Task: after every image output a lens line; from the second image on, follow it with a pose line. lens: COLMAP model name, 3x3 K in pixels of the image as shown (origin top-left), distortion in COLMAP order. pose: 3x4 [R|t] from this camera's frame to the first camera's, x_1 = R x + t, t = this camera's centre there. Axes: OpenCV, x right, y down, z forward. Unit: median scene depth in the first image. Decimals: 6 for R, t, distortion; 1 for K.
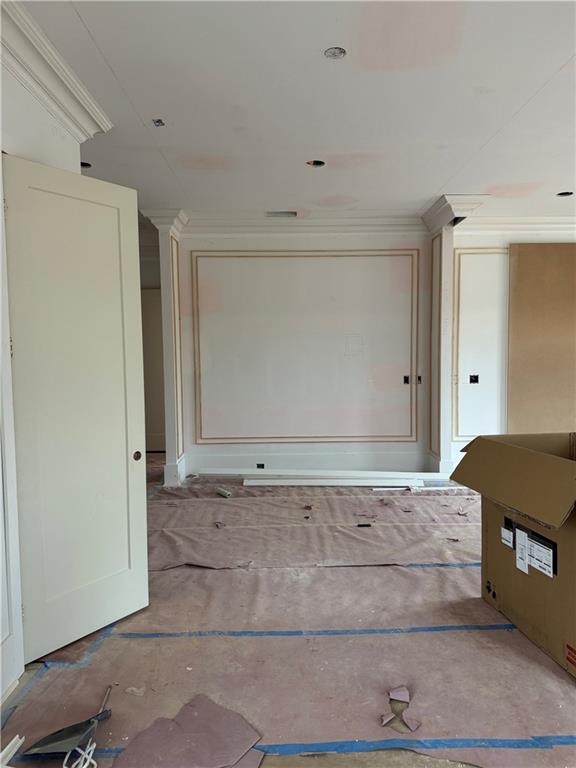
lens RADIAL K [[533.4, 0, 288.0], [0, 533.4, 384.0], [0, 0, 1]] dist [0.095139, -0.118427]
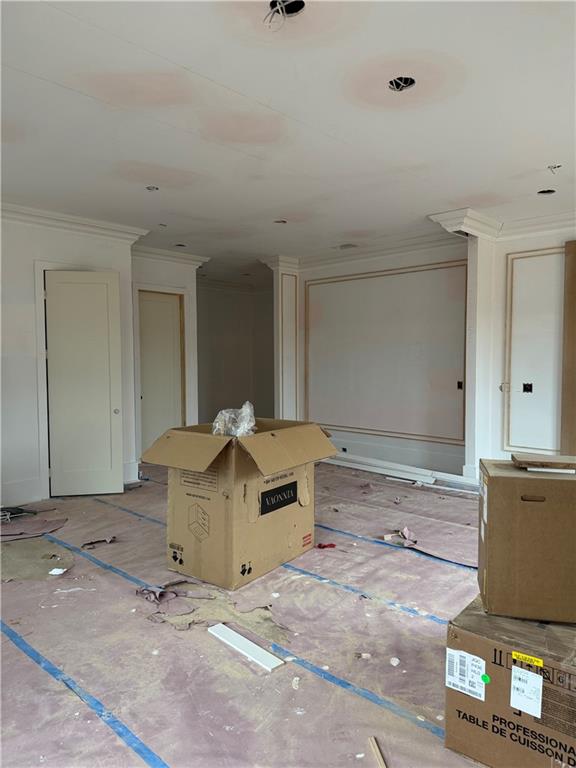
lens RADIAL K [[533.4, 0, 288.0], [0, 533.4, 384.0], [0, 0, 1]] dist [0.095139, -0.118427]
pose [[0.727699, 0.042595, -0.684573, 0.705367], [-0.046827, 0.998826, 0.012371, -0.007879], [0.684297, 0.023054, 0.728839, 0.013059]]
